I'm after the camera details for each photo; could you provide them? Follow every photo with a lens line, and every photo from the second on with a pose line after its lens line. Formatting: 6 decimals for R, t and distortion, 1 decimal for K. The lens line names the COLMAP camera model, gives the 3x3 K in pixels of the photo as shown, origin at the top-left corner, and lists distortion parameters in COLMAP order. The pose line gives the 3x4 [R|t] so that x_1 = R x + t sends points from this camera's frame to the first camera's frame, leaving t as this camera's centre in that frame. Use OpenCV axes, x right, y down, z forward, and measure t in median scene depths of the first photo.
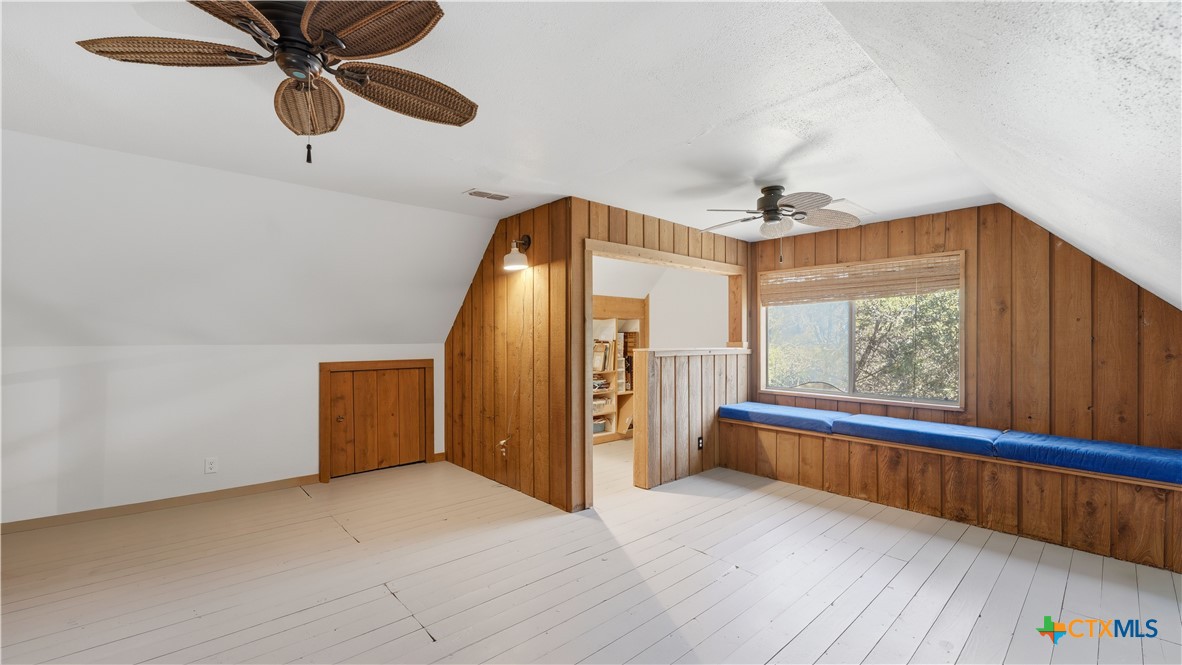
lens RADIAL K [[481.2, 0, 585.9], [0, 481.2, 337.8], [0, 0, 1]] dist [0.002006, 0.000443]
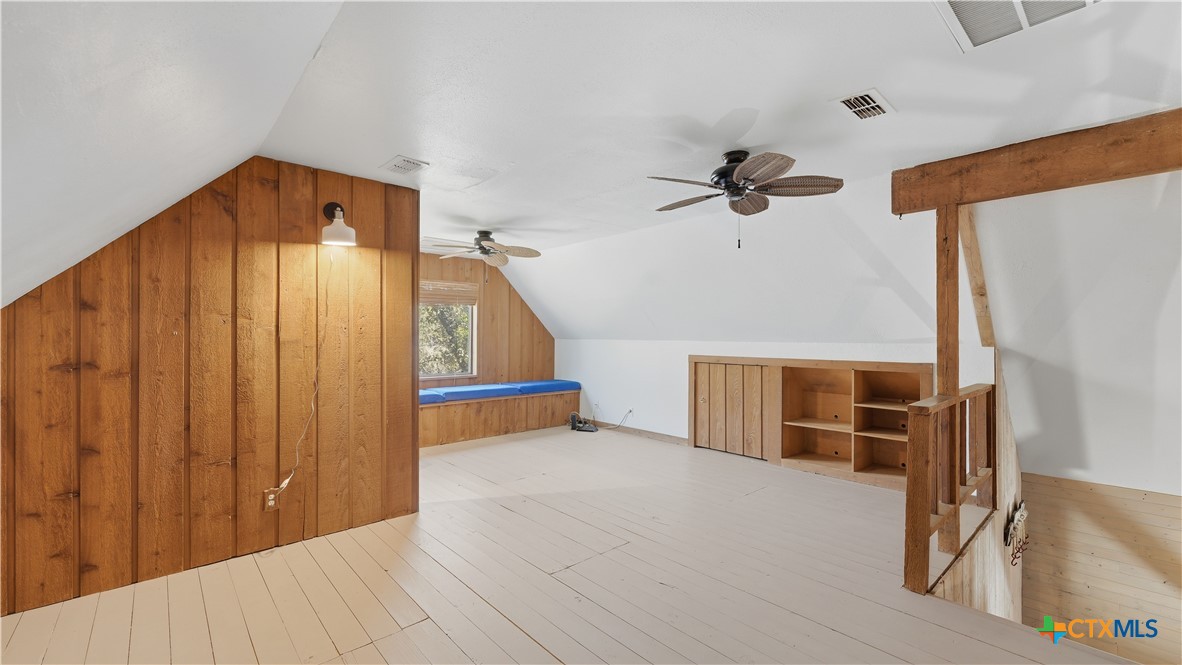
lens RADIAL K [[481.2, 0, 593.2], [0, 481.2, 331.7], [0, 0, 1]] dist [0.002006, 0.000443]
pose [[-0.003762, 0.007418, 0.999965, -0.961590], [0.000444, 0.999972, -0.007416, 0.004340], [-0.999993, 0.000417, -0.003765, 0.610263]]
